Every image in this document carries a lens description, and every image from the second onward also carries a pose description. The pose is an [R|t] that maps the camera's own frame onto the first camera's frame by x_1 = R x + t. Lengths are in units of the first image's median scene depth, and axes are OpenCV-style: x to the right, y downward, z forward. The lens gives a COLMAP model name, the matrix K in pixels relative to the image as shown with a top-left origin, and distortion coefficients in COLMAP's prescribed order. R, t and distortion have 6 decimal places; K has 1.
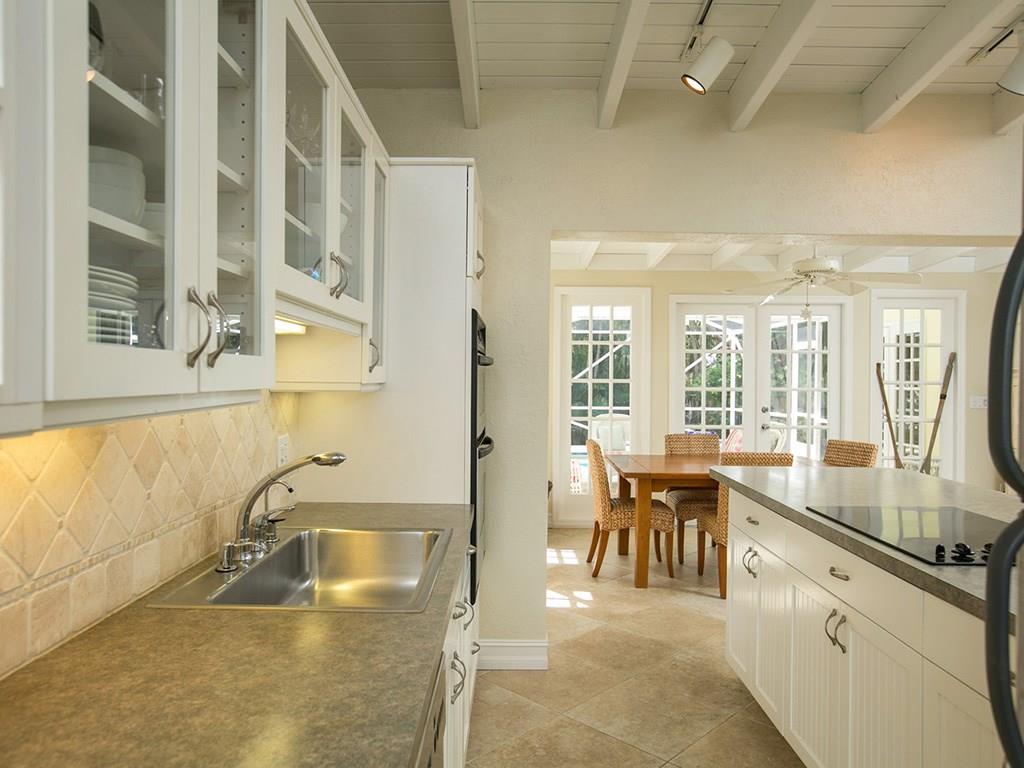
lens RADIAL K [[706.1, 0, 510.4], [0, 706.1, 384.5], [0, 0, 1]] dist [-0.052953, 0.037958]
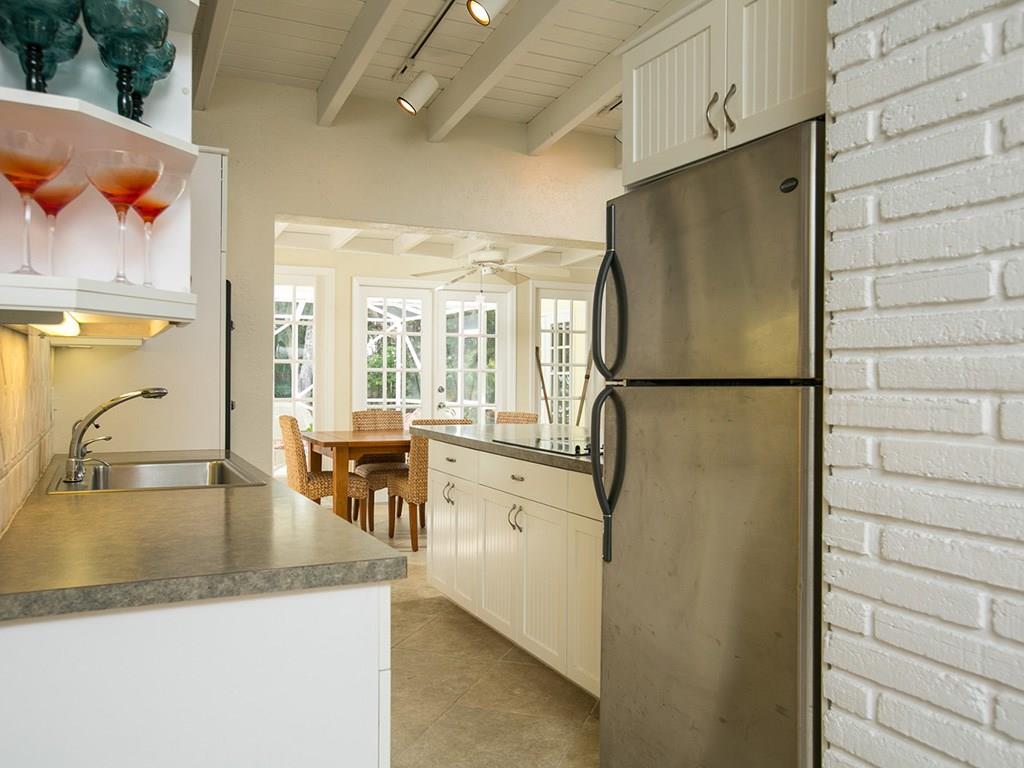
lens RADIAL K [[823.8, 0, 511.9], [0, 823.8, 383.5], [0, 0, 1]] dist [-0.067112, -0.000706]
pose [[0.896585, -0.000926, 0.442871, -0.112370], [-0.000017, 0.999998, 0.002125, 0.029507], [-0.442872, -0.001913, 0.896583, -0.199340]]
